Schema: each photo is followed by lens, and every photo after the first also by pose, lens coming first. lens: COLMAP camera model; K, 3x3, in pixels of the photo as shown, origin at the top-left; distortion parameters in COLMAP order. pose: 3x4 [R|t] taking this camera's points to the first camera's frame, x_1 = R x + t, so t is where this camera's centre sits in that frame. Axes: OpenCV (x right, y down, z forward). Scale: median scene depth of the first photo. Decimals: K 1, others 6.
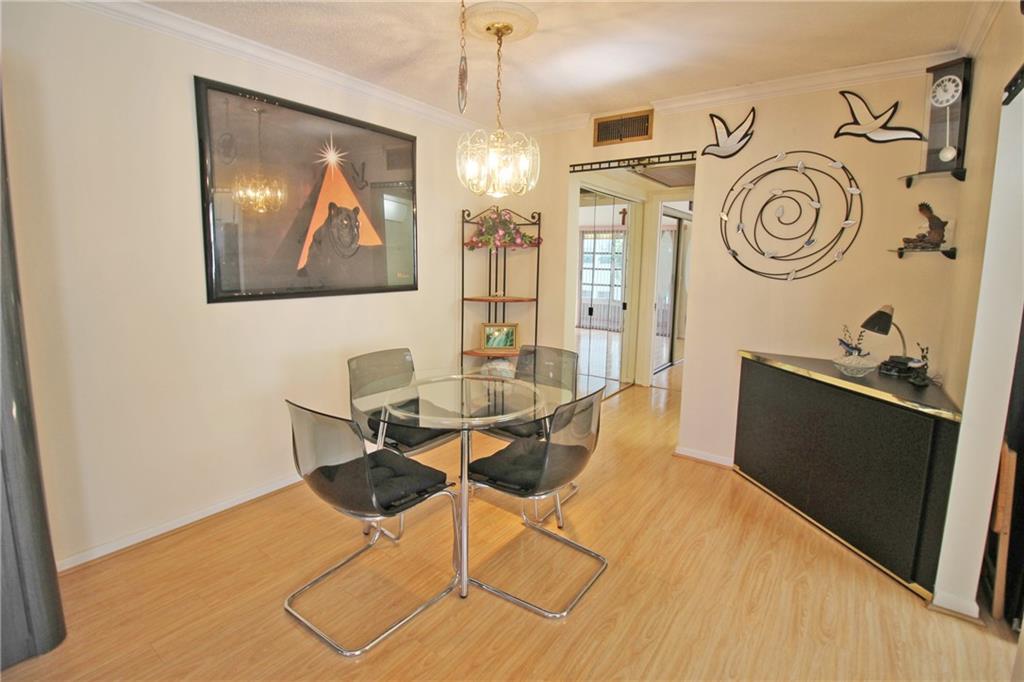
lens RADIAL K [[465.3, 0, 514.3], [0, 465.3, 323.1], [0, 0, 1]] dist [-0.038094, -0.000411]
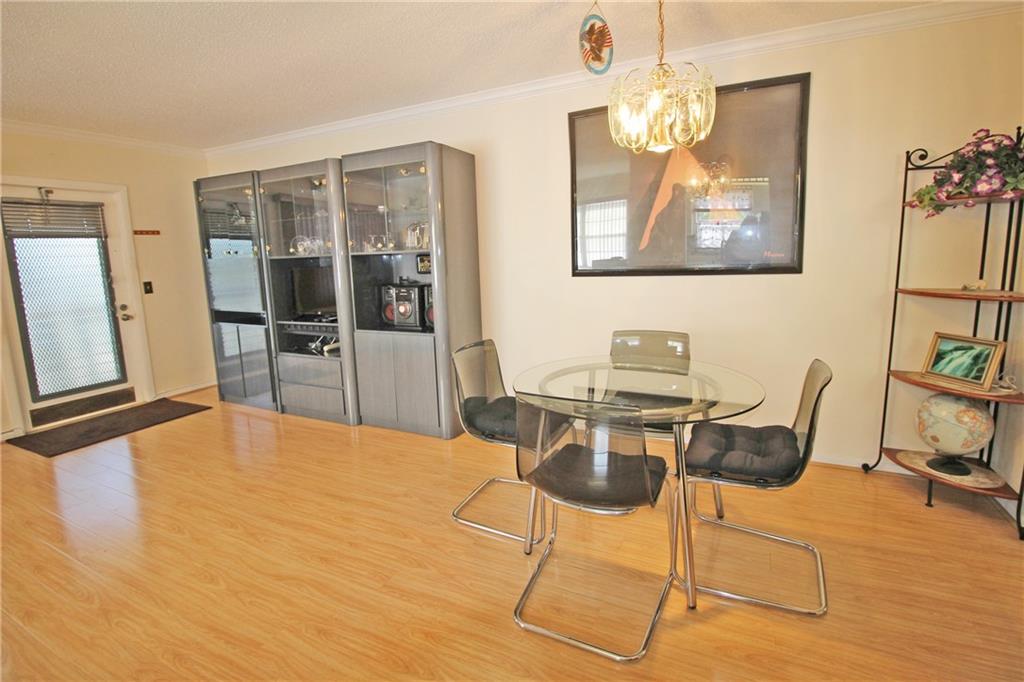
lens RADIAL K [[469.6, 0, 513.6], [0, 469.6, 319.4], [0, 0, 1]] dist [-0.009757, -0.000823]
pose [[0.187055, 0.120392, -0.974944, 0.614549], [-0.090598, 0.990346, 0.104911, -0.043179], [0.978163, 0.068704, 0.196157, 0.494329]]
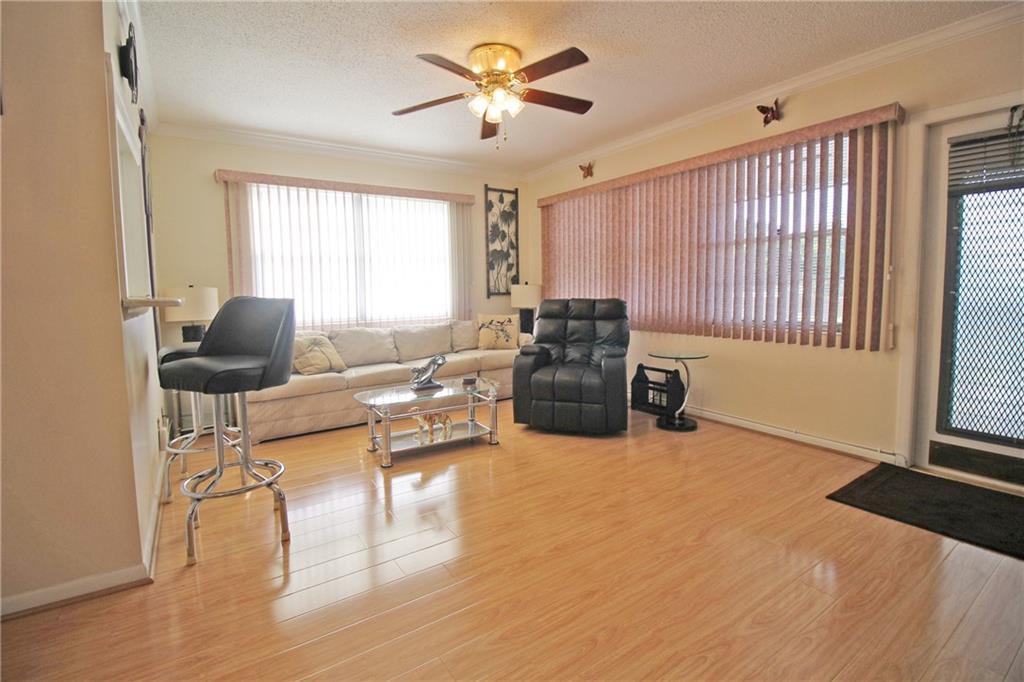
lens RADIAL K [[469.6, 0, 513.6], [0, 469.6, 319.4], [0, 0, 1]] dist [-0.009757, -0.000823]
pose [[-0.943918, -0.026523, 0.329113, -0.487653], [0.042205, 0.978899, 0.199937, 0.014970], [-0.327472, 0.202614, -0.922881, 0.529007]]
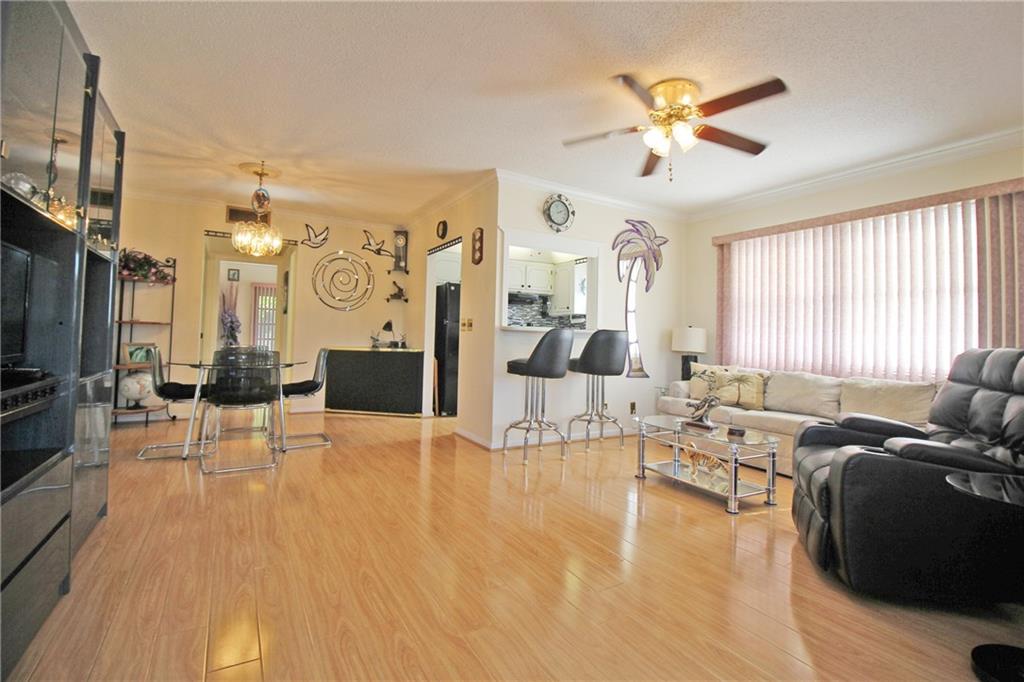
lens RADIAL K [[476.4, 0, 525.5], [0, 476.4, 318.9], [0, 0, 1]] dist [-0.001751, -0.000259]
pose [[0.366491, 0.027426, 0.930017, -1.205686], [0.105749, 0.991860, -0.070923, 0.196454], [-0.924392, 0.124341, 0.360608, -0.581622]]
